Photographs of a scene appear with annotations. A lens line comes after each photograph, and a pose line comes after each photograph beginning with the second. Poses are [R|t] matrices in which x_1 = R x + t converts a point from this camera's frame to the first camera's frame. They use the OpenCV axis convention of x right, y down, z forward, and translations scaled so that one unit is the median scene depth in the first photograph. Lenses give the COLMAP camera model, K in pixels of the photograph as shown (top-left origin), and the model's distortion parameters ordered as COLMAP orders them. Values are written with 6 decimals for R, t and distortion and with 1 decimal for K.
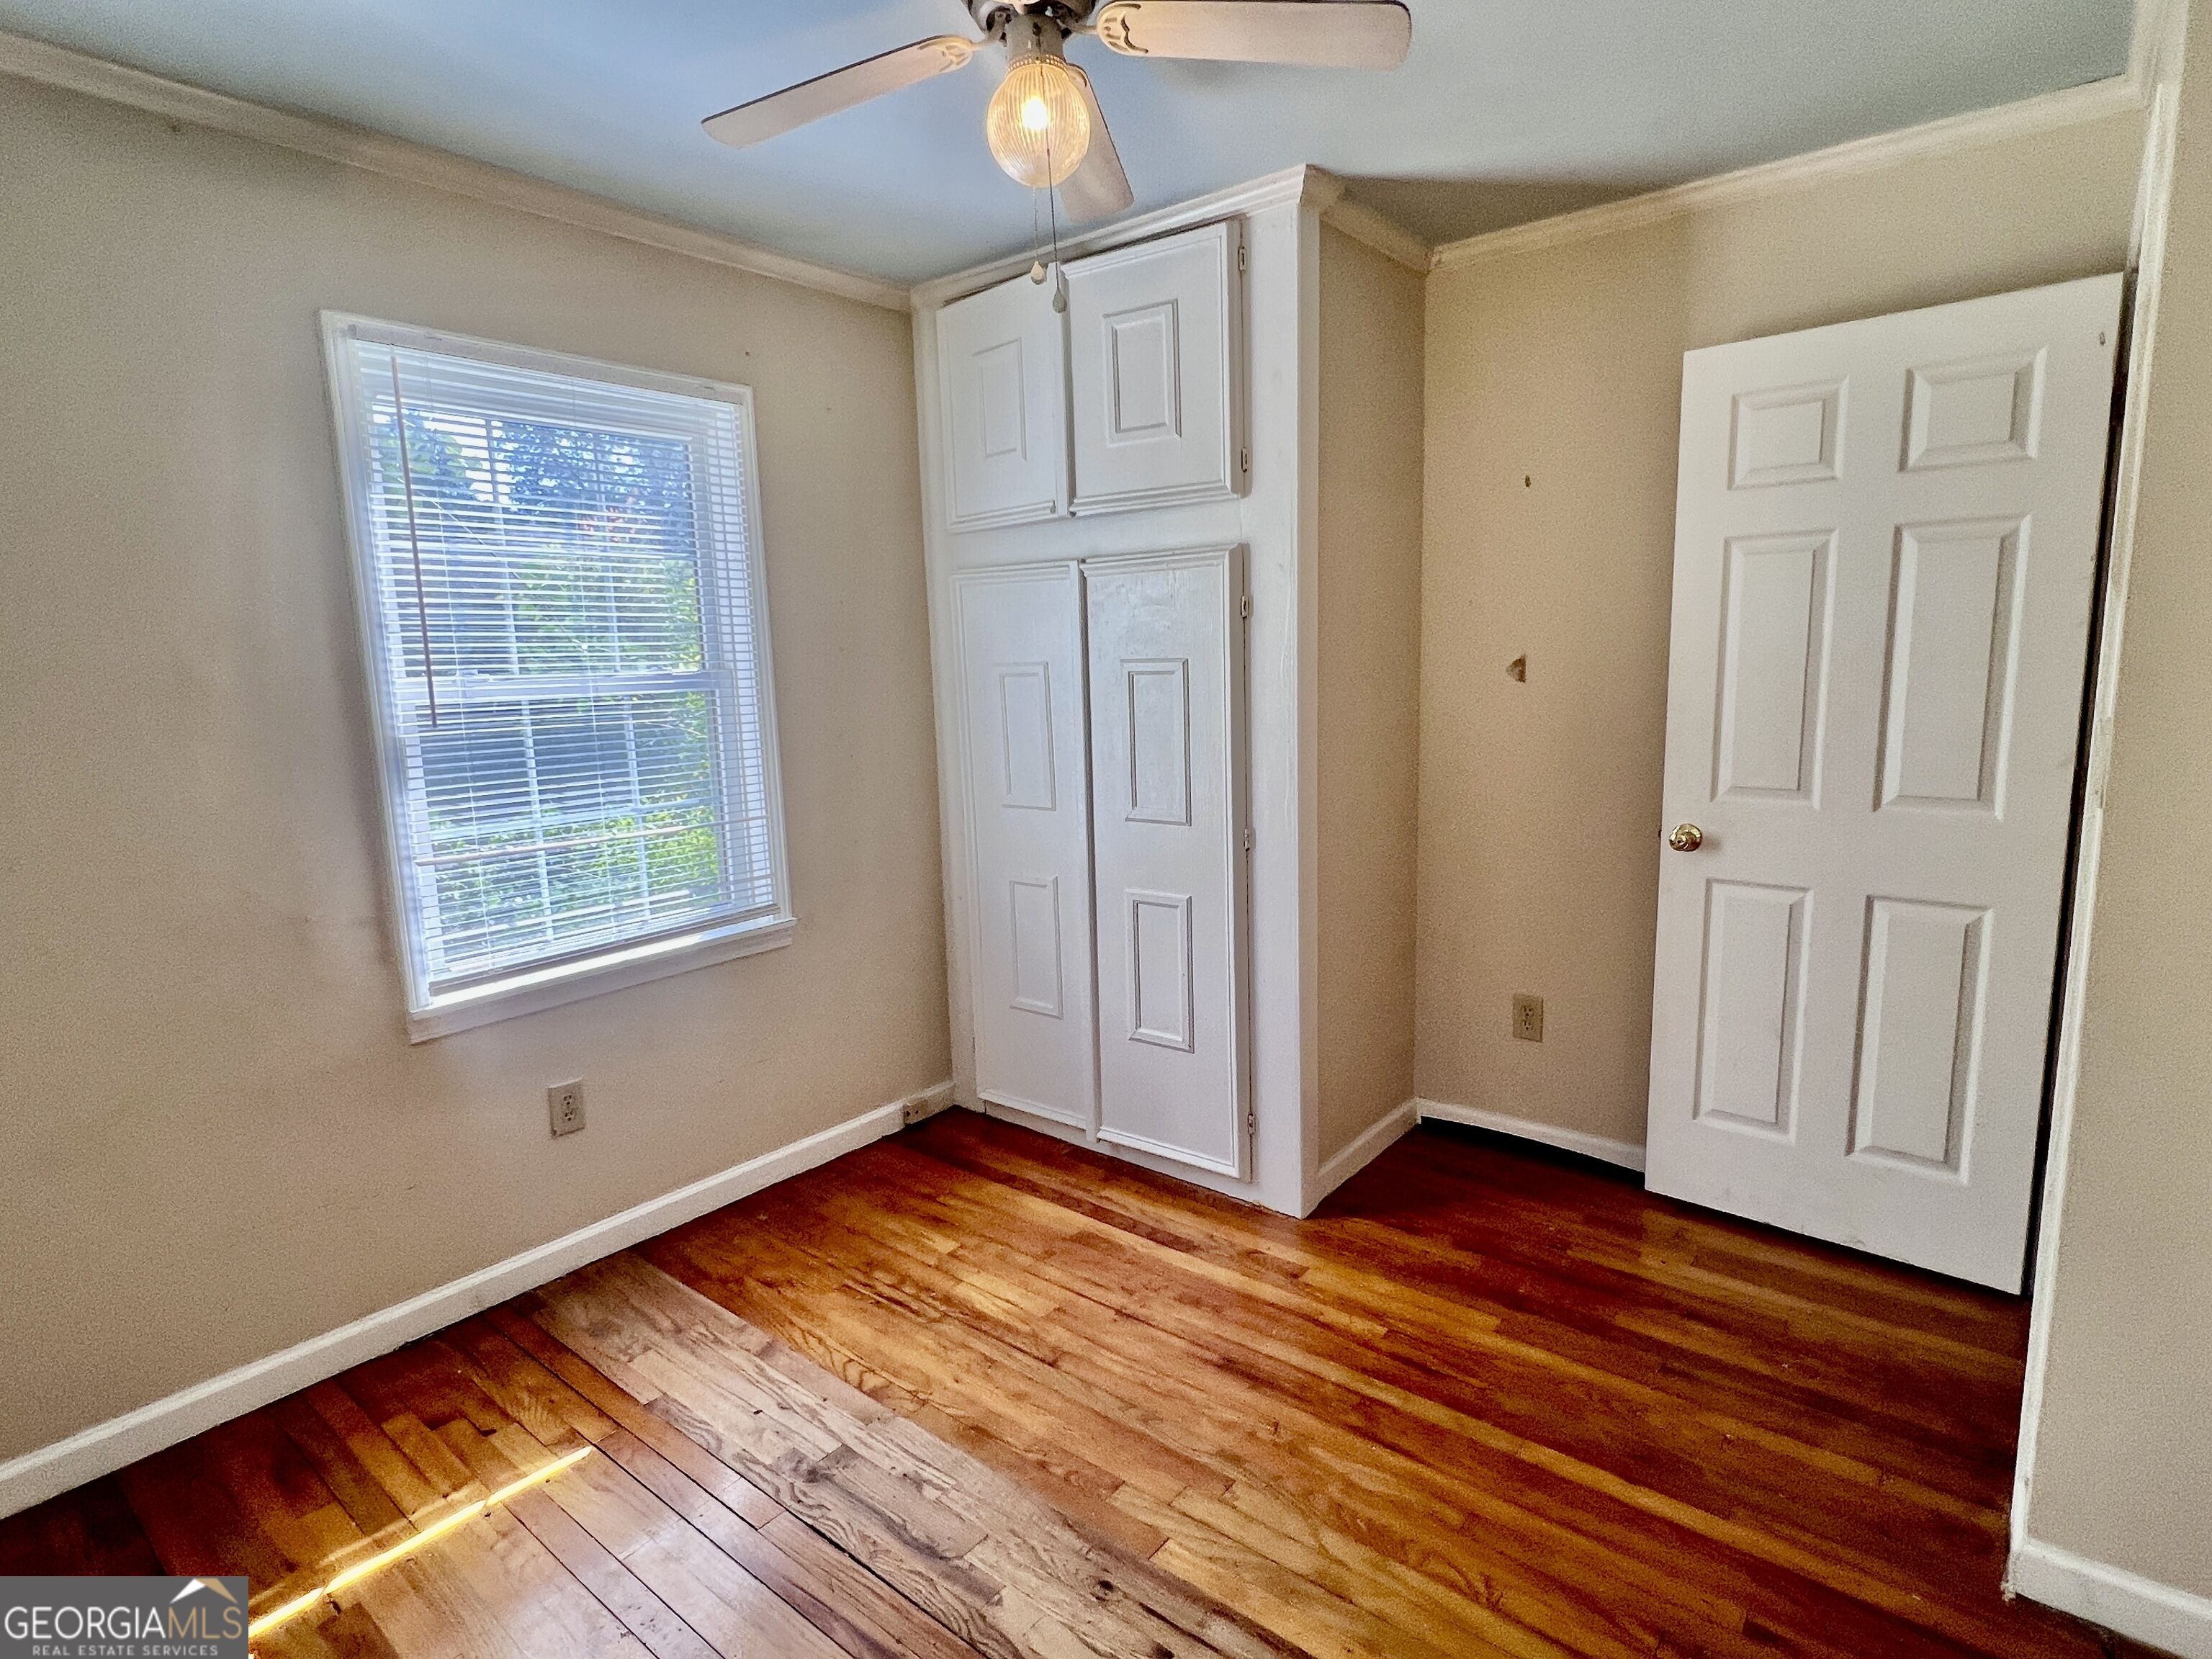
lens RADIAL K [[1150.1, 0, 1101.7], [0, 1150.1, 818.4], [0, 0, 1]] dist [-0.001376, -0.000167]
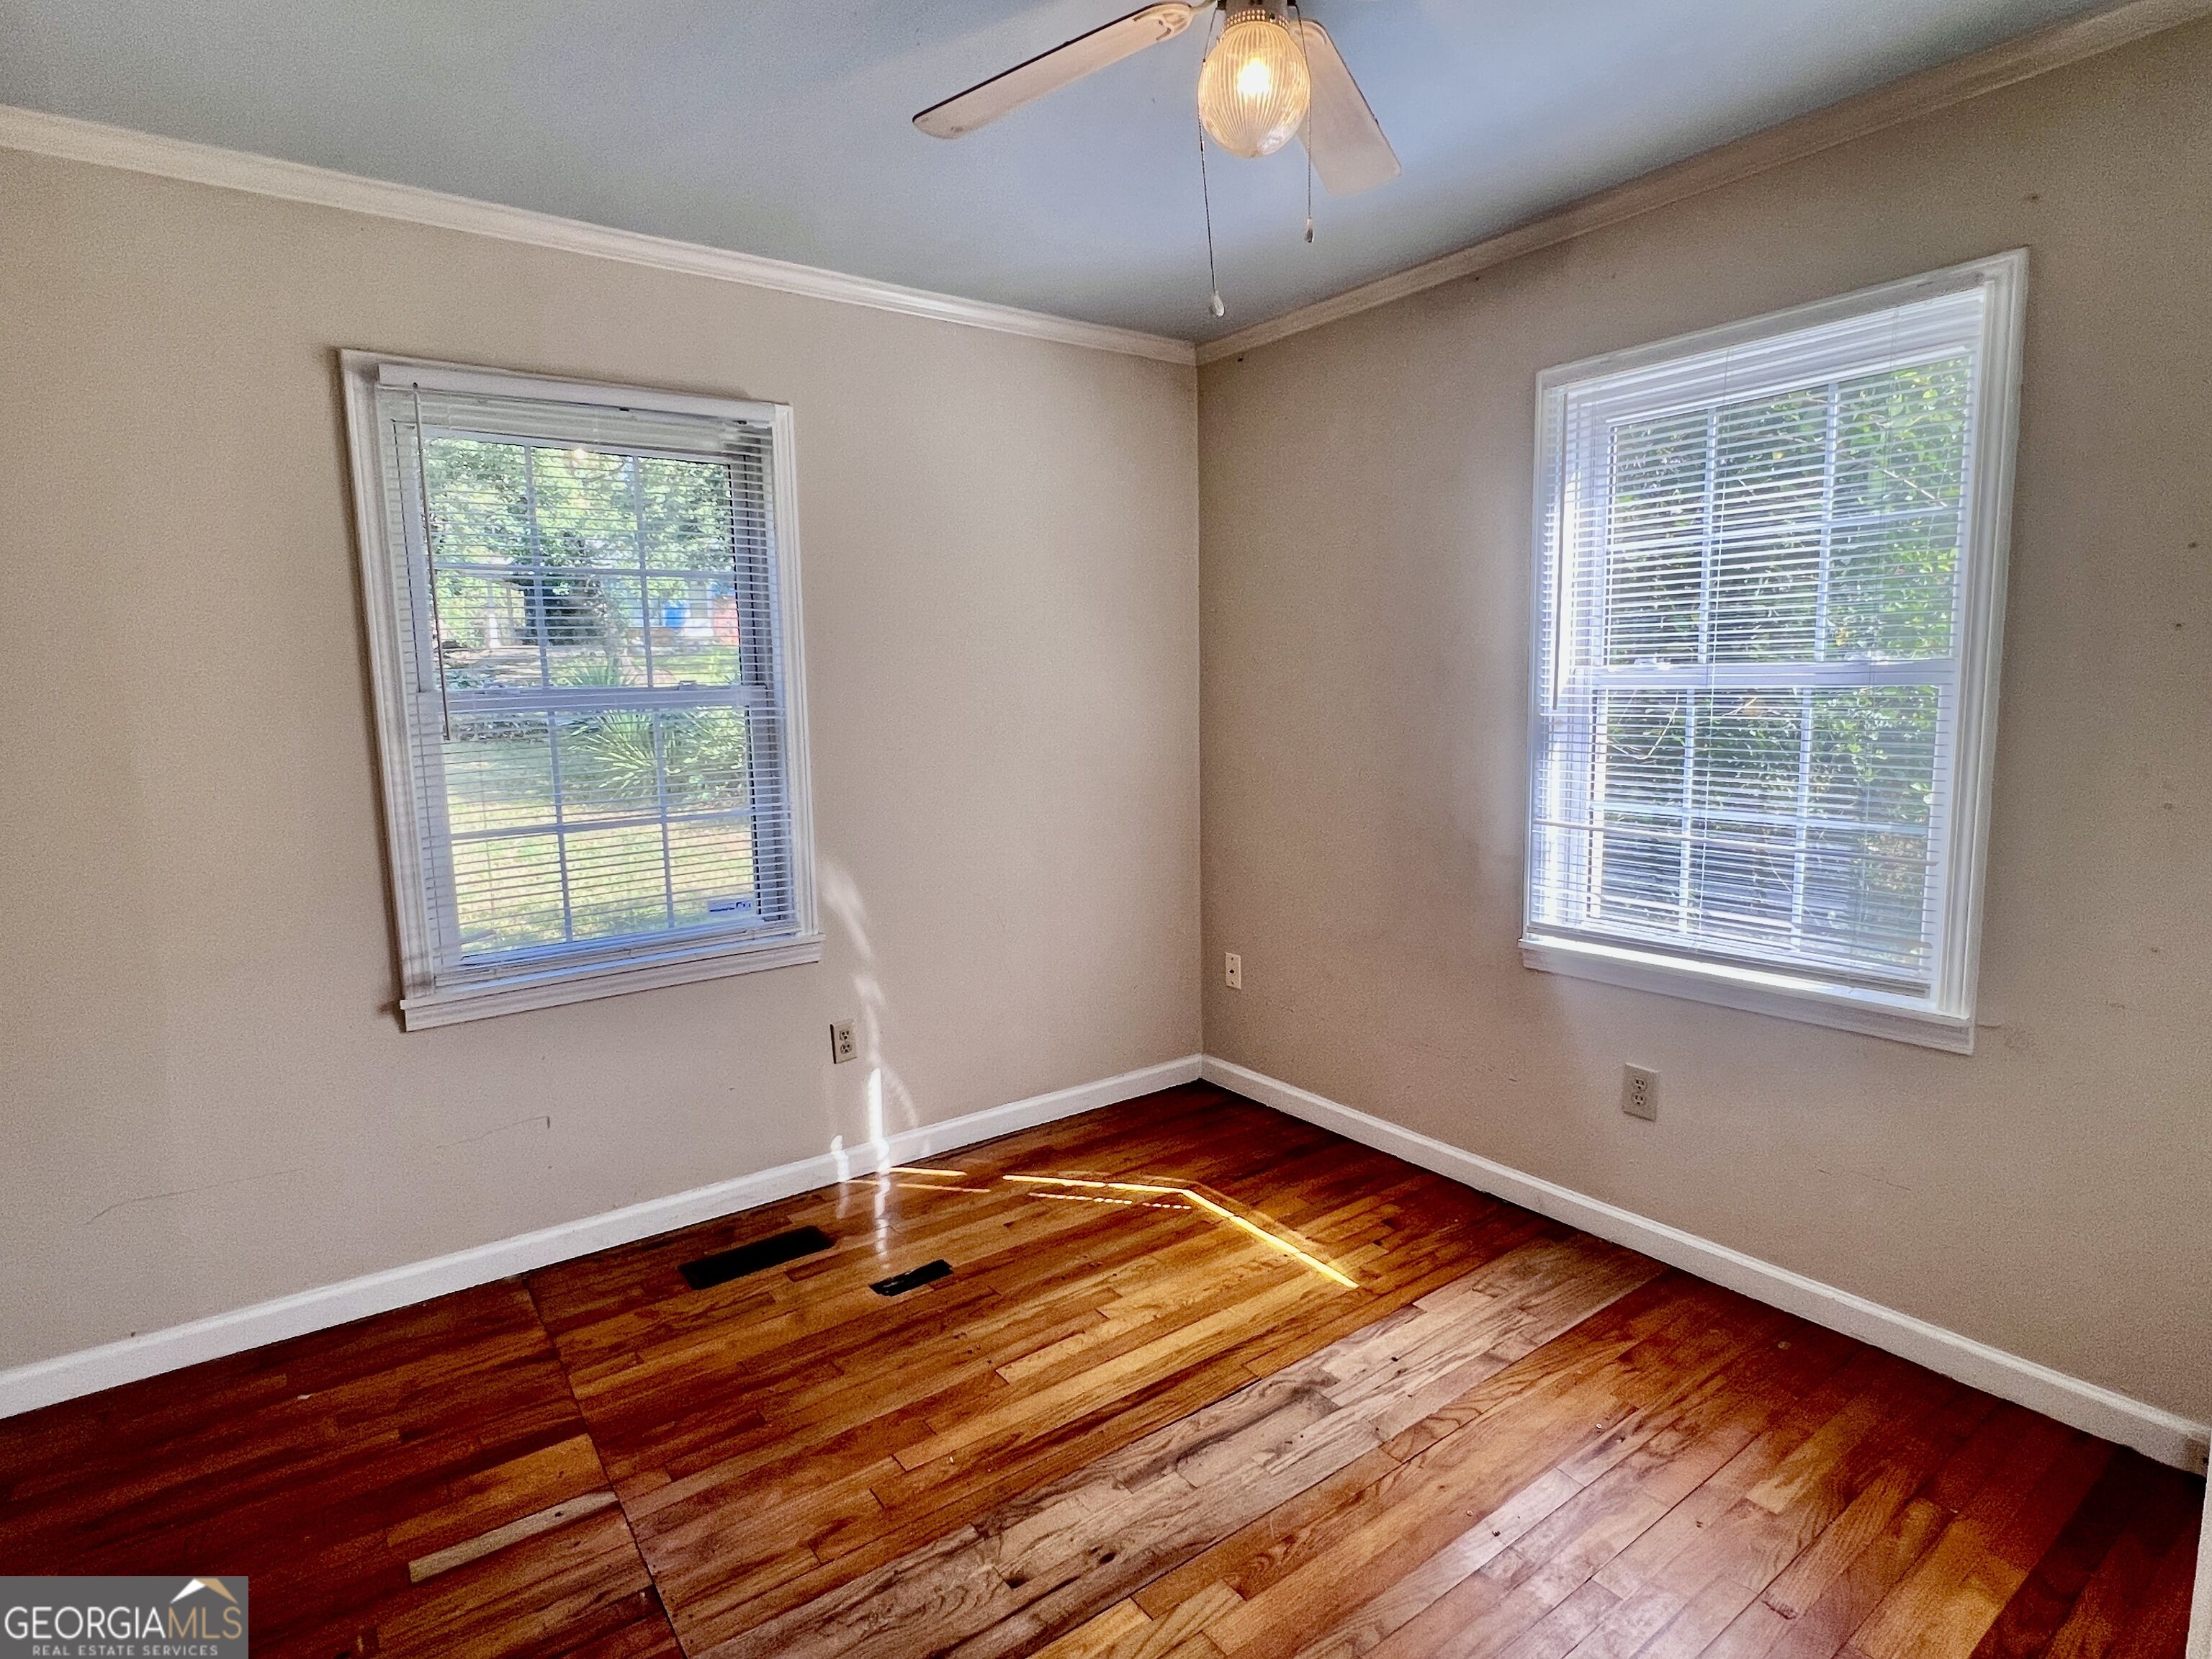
lens RADIAL K [[1150.1, 0, 1091.7], [0, 1150.1, 820.4], [0, 0, 1]] dist [-0.001376, -0.000167]
pose [[-0.251356, 0.151219, -0.956009, 0.680801], [-0.102387, 0.978024, 0.181621, -0.135292], [0.962464, 0.143535, -0.230350, 0.846785]]
